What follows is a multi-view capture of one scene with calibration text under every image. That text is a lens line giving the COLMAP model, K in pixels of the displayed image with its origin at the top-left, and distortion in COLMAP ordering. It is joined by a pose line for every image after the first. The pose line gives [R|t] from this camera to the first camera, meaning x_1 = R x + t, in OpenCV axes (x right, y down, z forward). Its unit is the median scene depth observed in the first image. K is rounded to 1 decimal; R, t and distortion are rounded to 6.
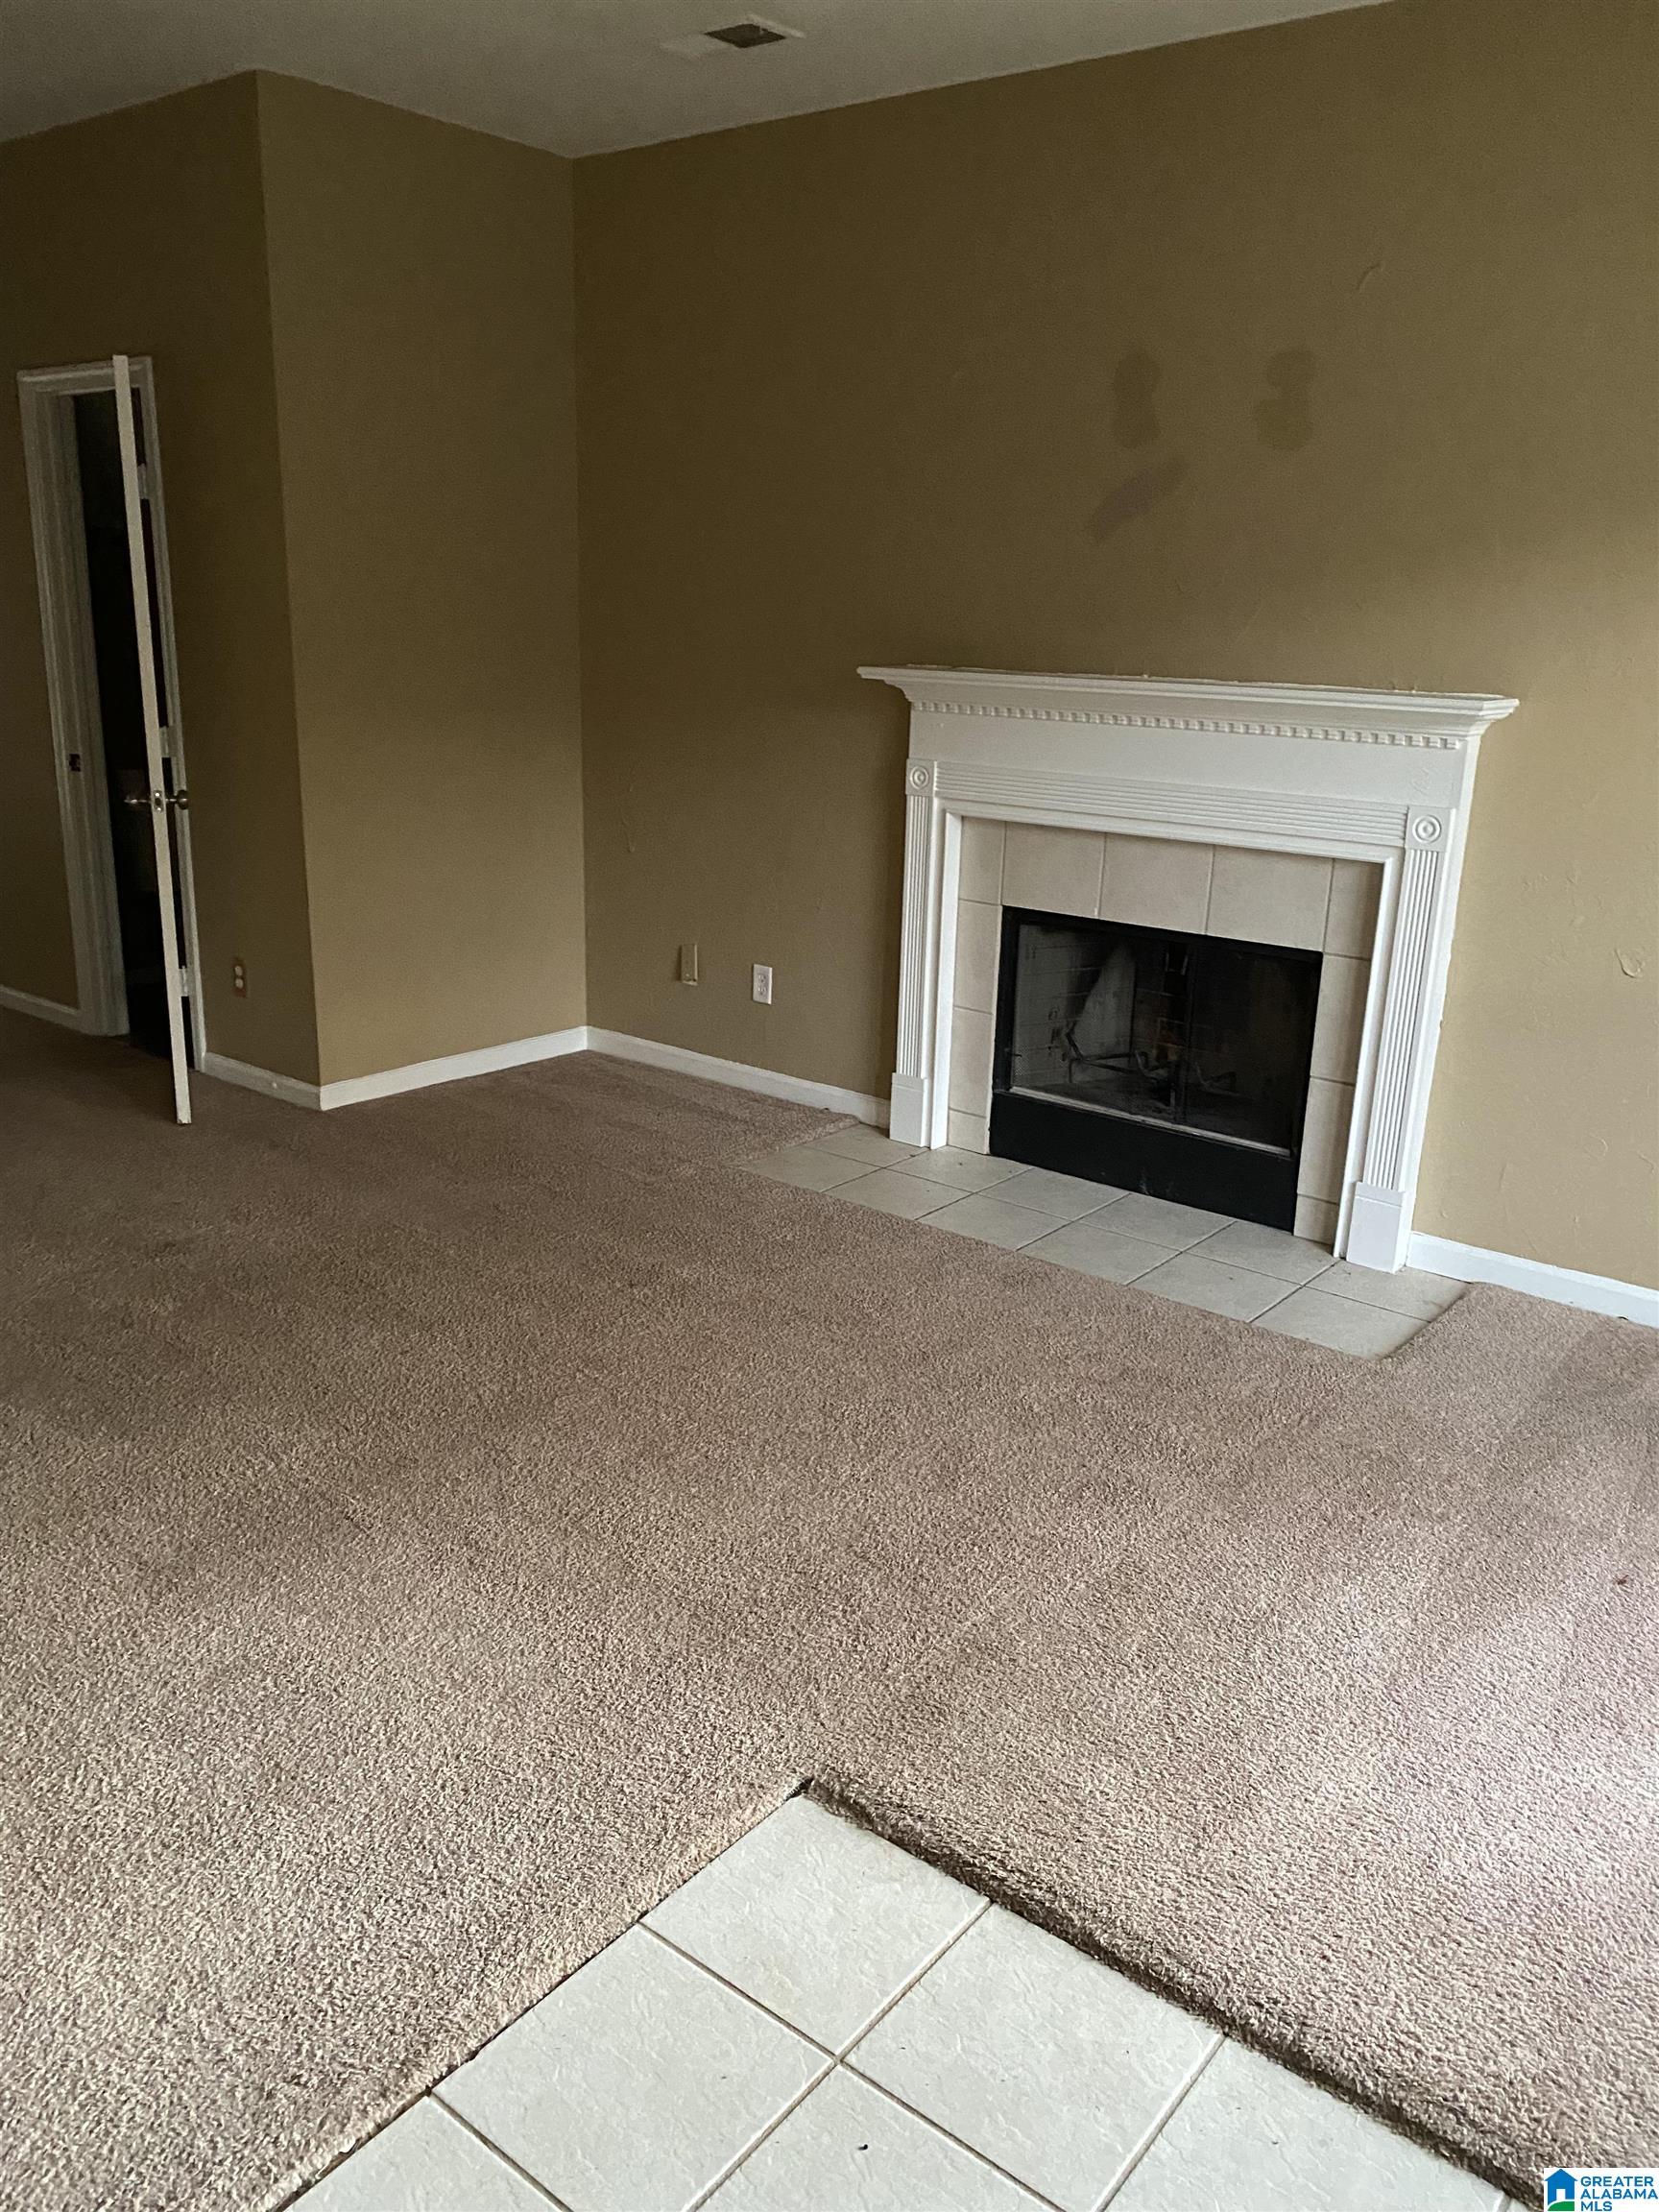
lens RADIAL K [[1702.8, 0, 829.5], [0, 1702.8, 1106.0], [0, 0, 1]] dist [0.083885, -0.045760]
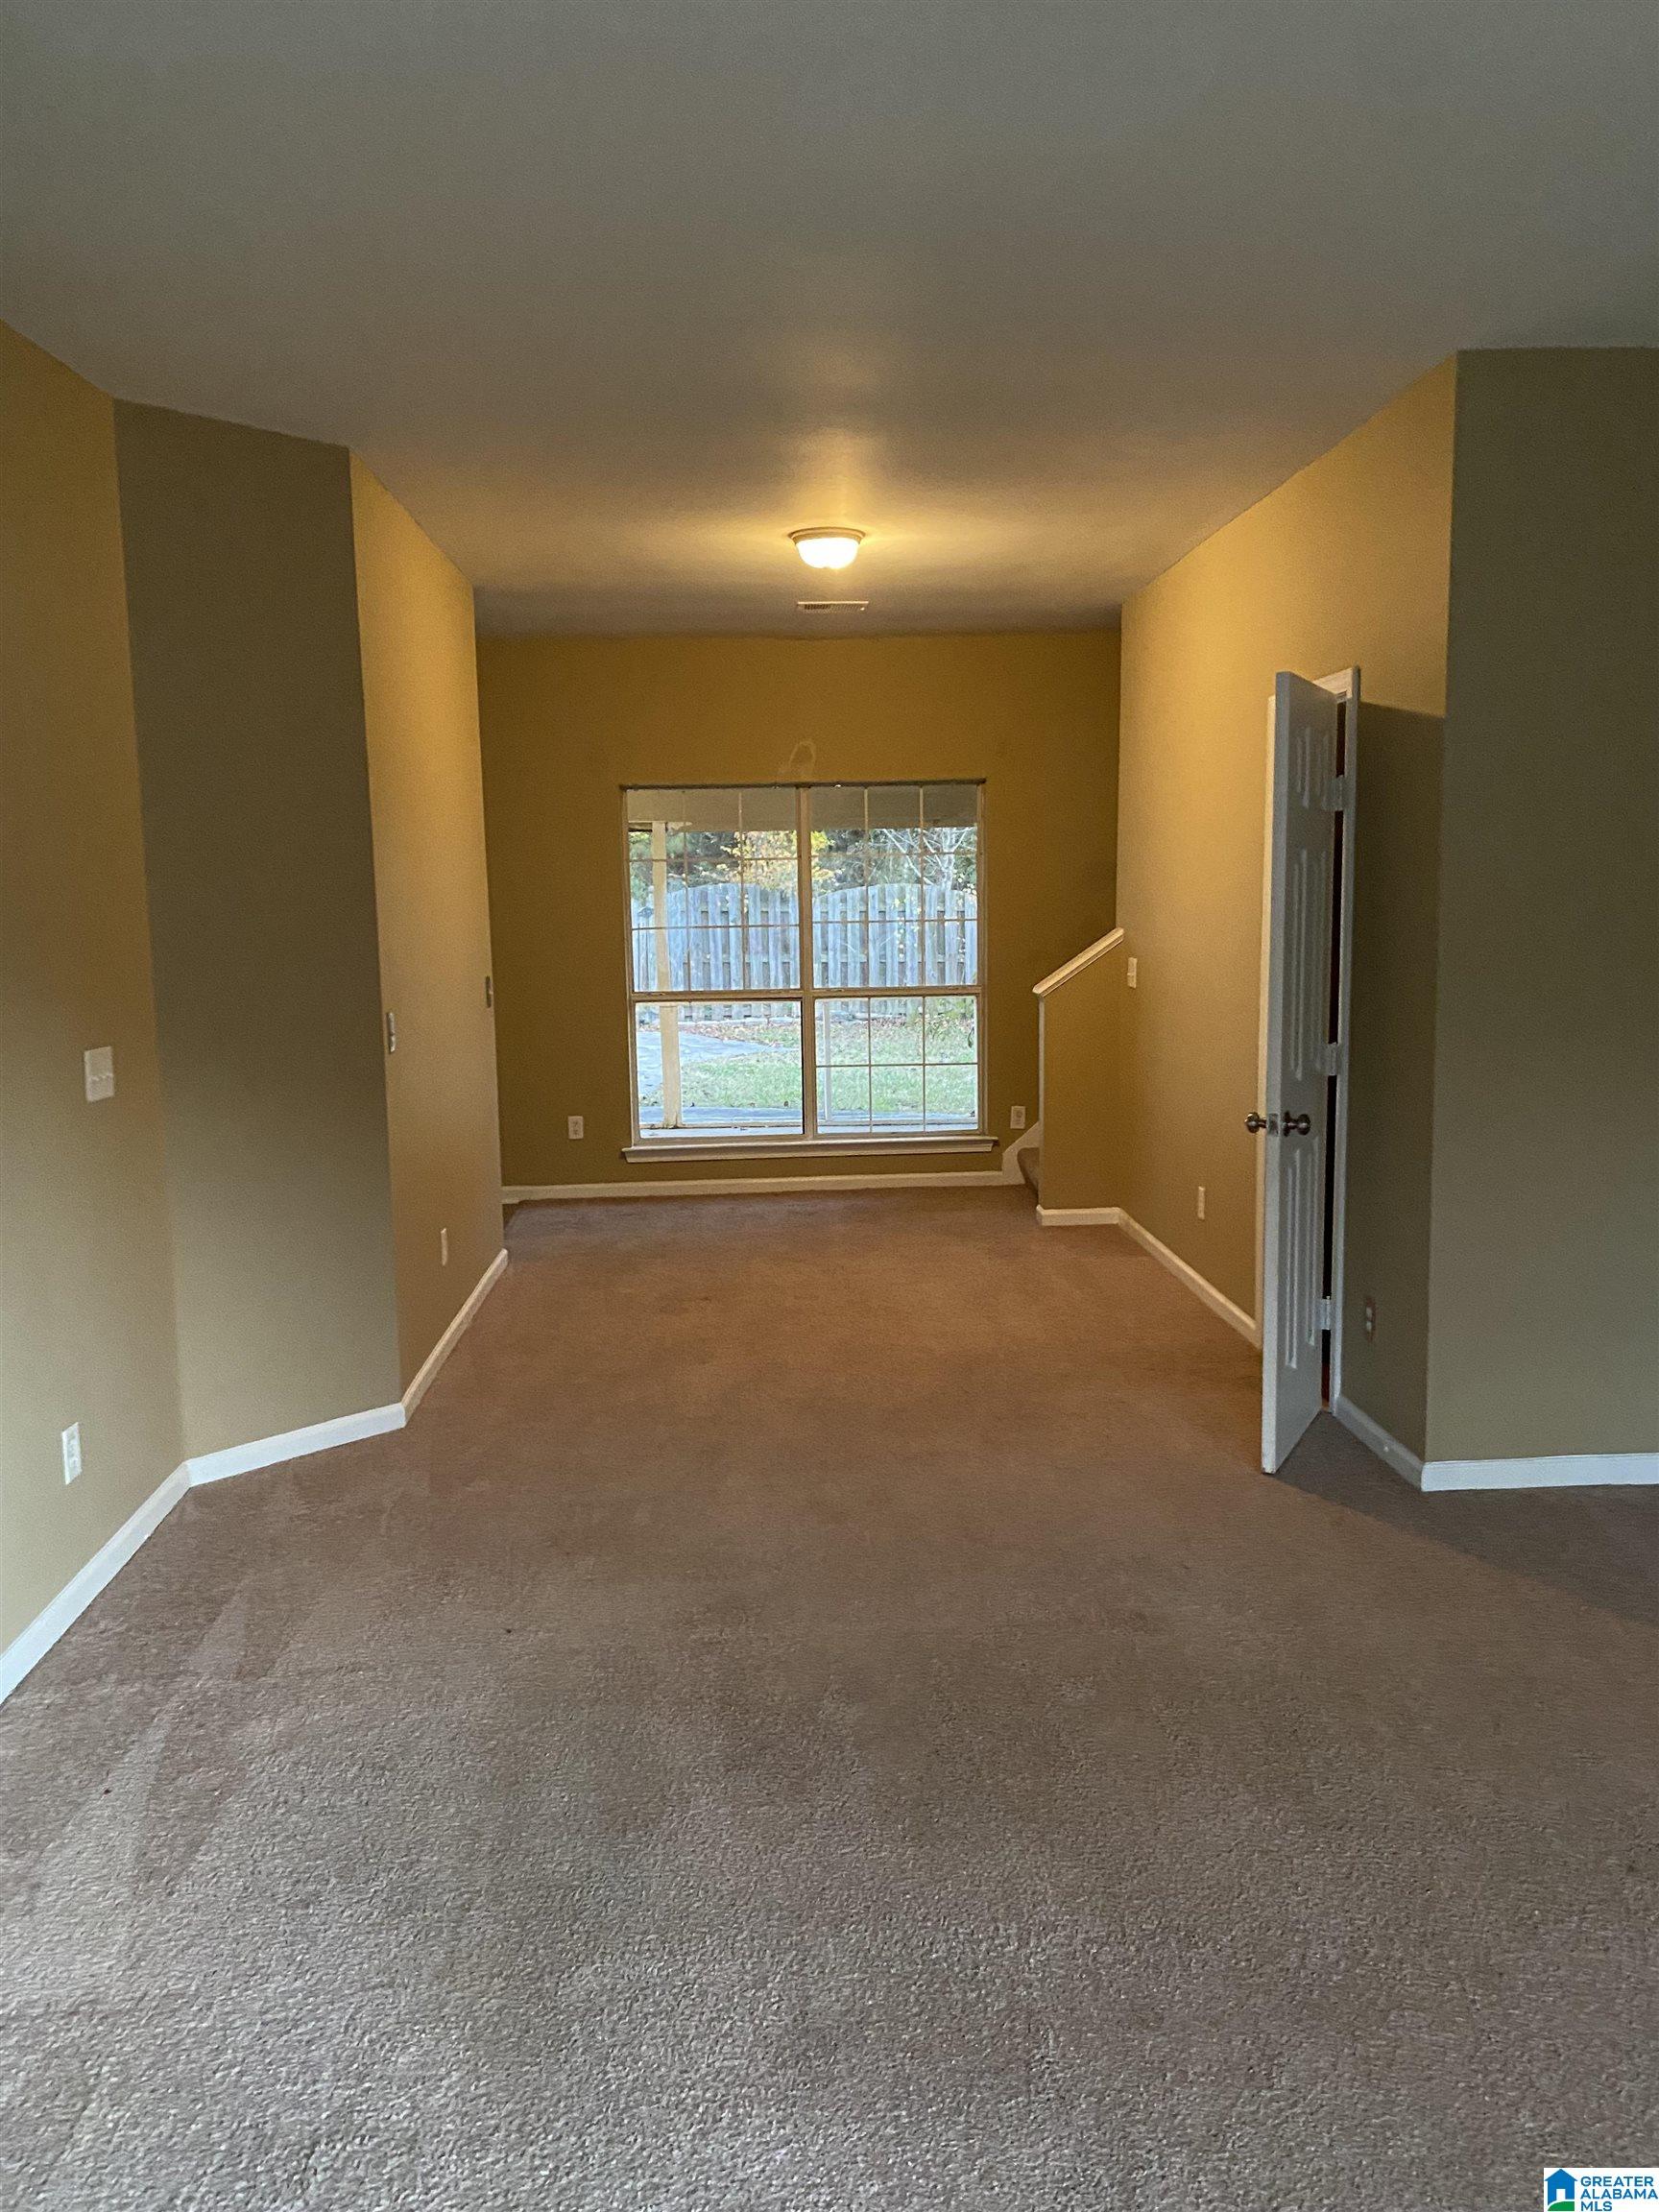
lens RADIAL K [[1702.8, 0, 829.5], [0, 1702.8, 1106.0], [0, 0, 1]] dist [0.083885, -0.045760]
pose [[0.666632, 0.043748, -0.744102, 0.134640], [-0.162387, 0.982822, -0.087698, -0.062051], [0.727483, 0.179295, 0.662285, 0.189030]]
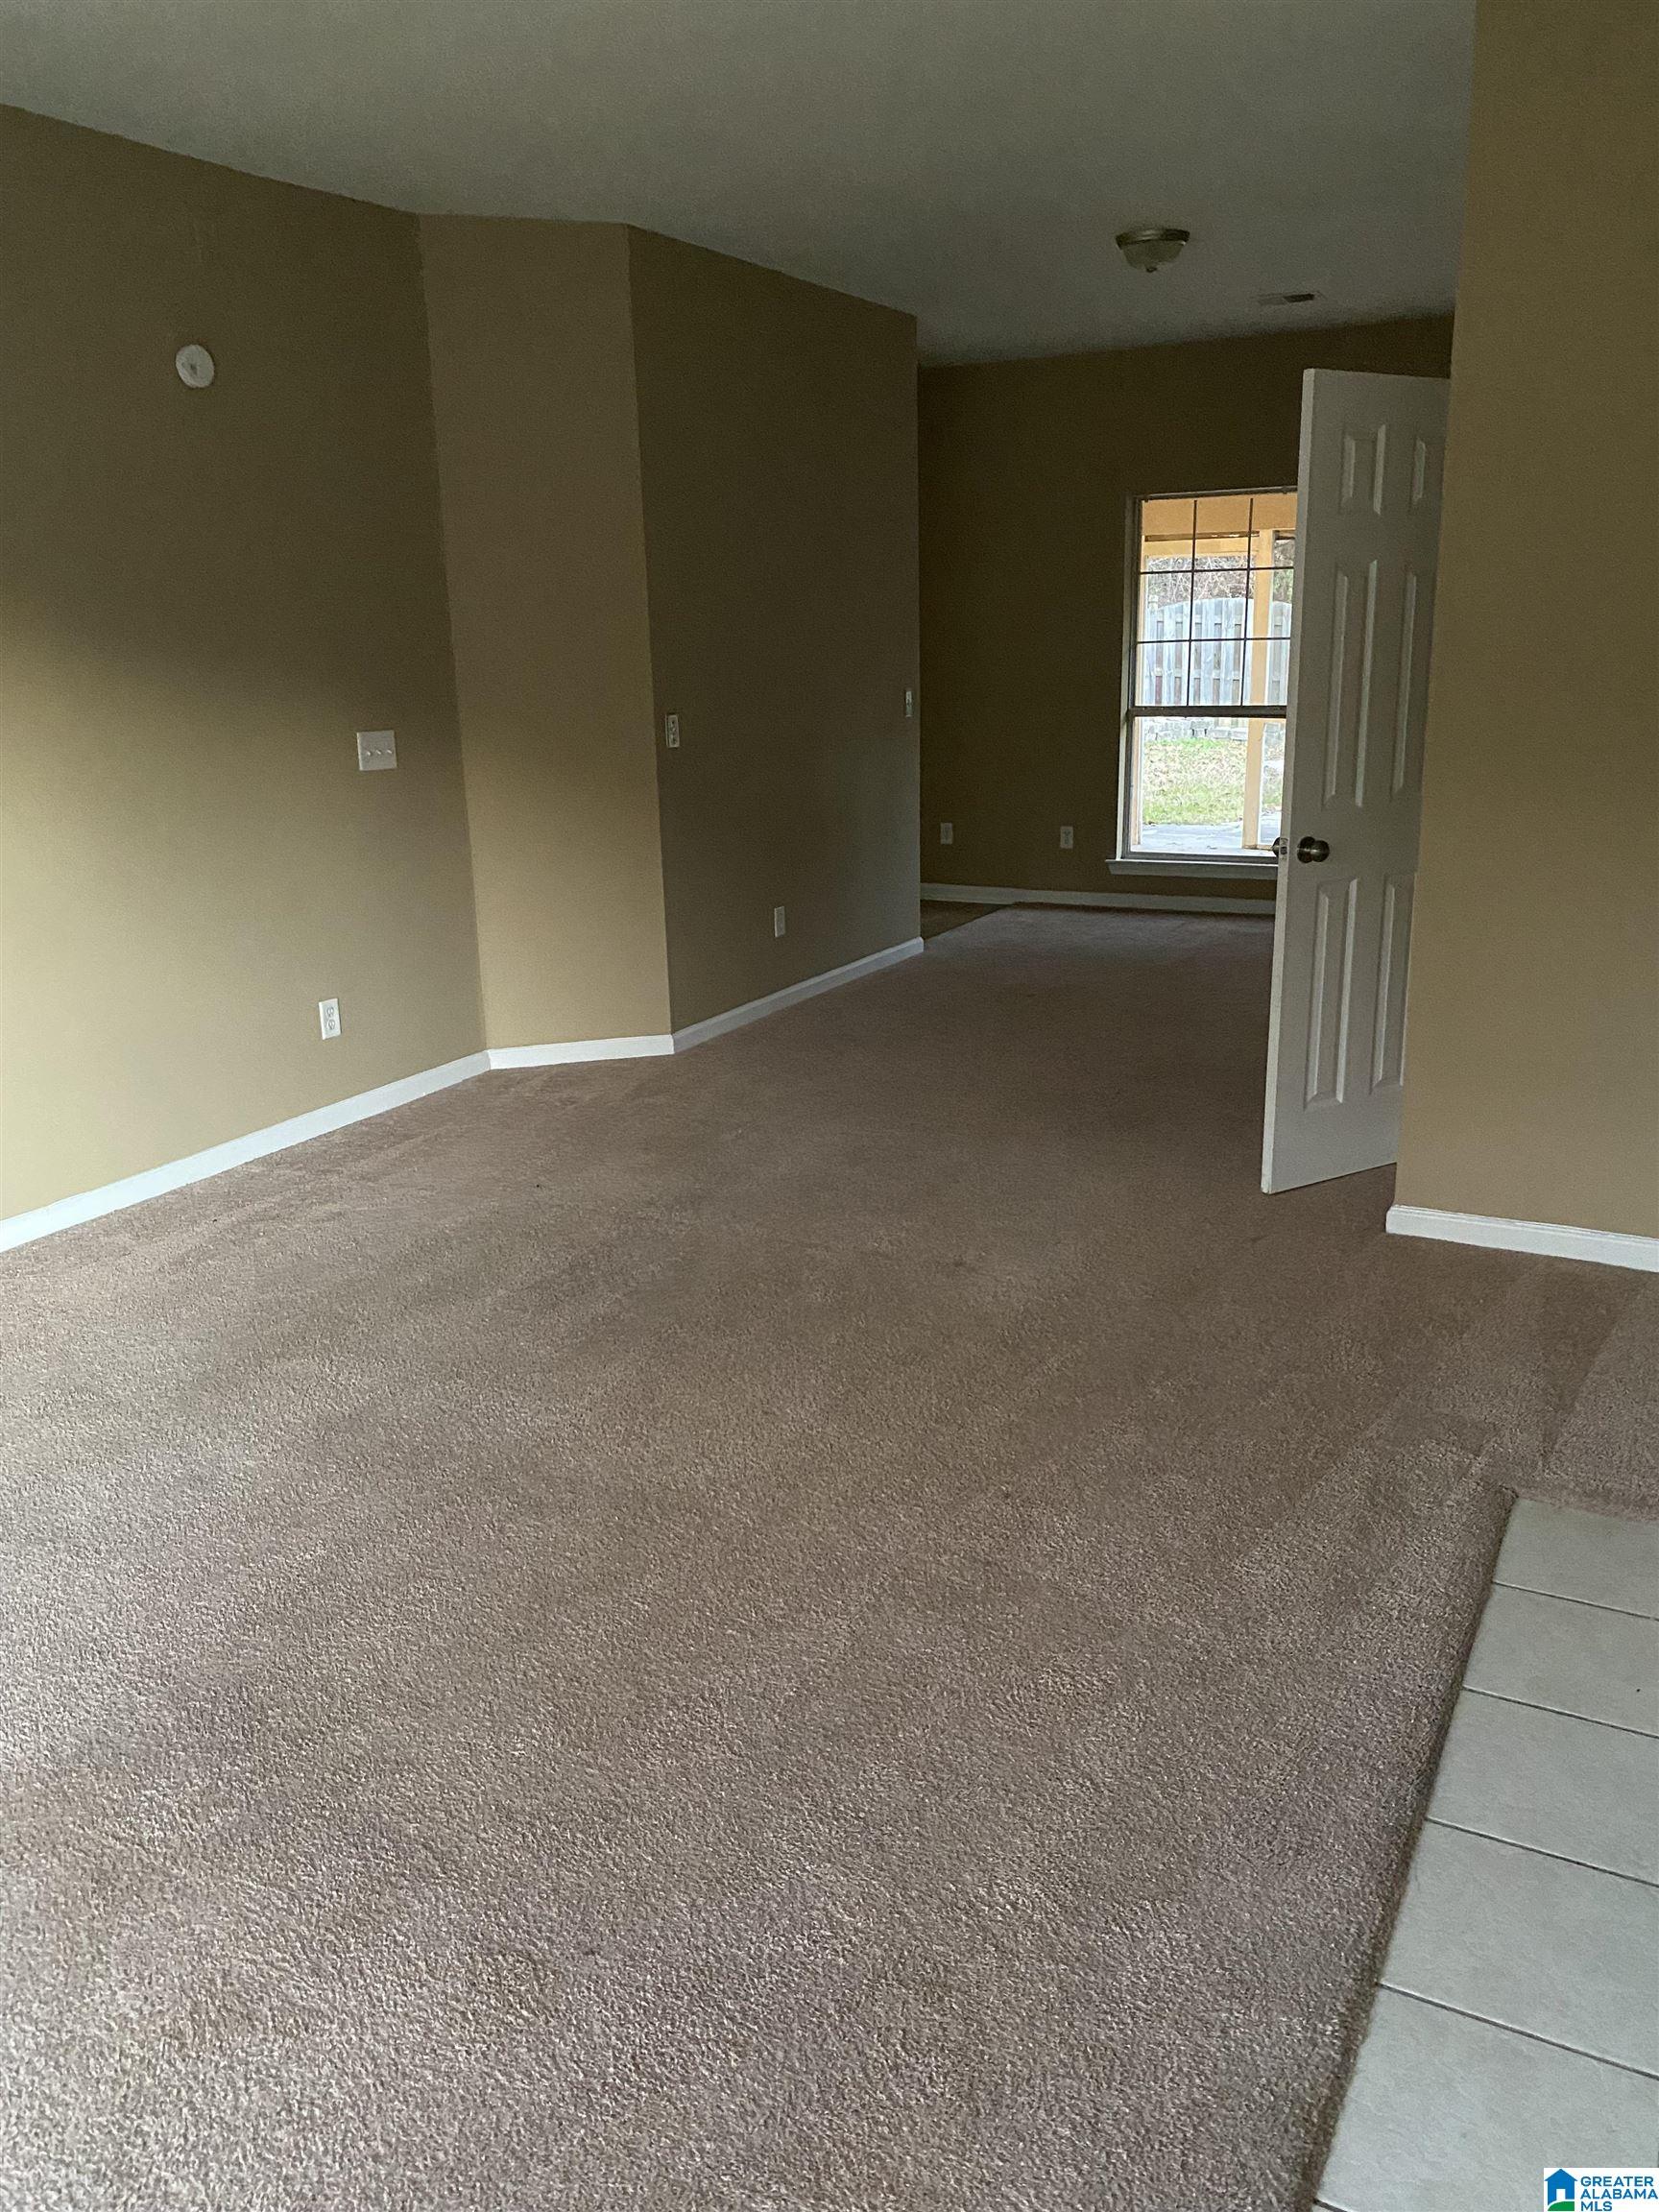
lens RADIAL K [[1679.8, 0, 867.8], [0, 1679.8, 1104.8], [0, 0, 1]] dist [0.266776, -0.045516]
pose [[0.190574, 0.230969, -0.954115, 0.471229], [-0.243987, 0.952574, 0.181862, -0.154459], [0.950869, 0.198133, 0.237889, 0.551529]]
